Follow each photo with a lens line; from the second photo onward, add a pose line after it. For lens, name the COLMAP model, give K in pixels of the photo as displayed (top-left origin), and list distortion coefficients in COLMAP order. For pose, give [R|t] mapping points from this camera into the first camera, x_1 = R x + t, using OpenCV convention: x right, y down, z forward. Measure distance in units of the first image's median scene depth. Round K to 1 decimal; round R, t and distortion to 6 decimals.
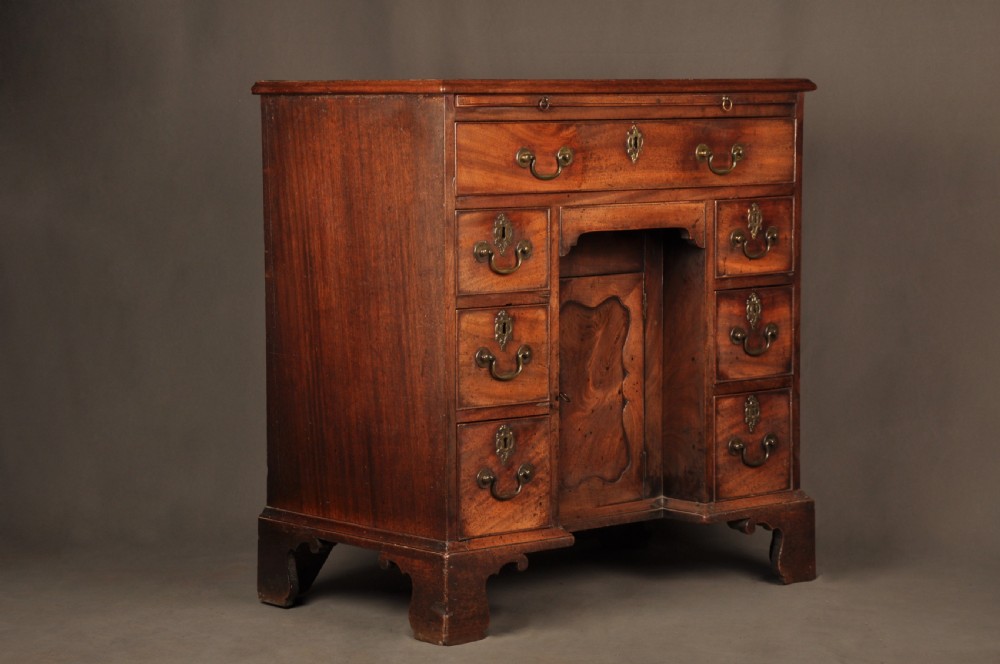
lens RADIAL K [[2459.7, 0, 500.0], [0, 2459.7, 332.0], [0, 0, 1]] dist [0.451755, -0.385964]
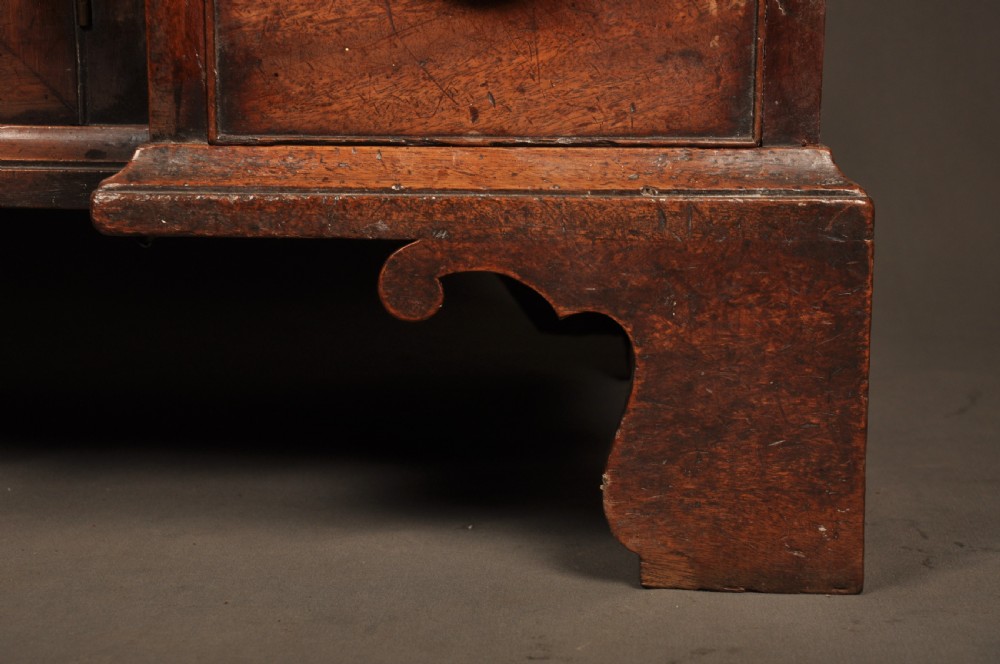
lens RADIAL K [[2106.7, 0, 499.8], [0, 2106.7, 364.2], [0, 0, 1]] dist [0.311565, 0.012591]
pose [[0.747265, 0.120863, -0.653443, 0.234653], [-0.071356, 0.992230, 0.101925, 0.070855], [0.660684, -0.029537, 0.750083, 0.925376]]
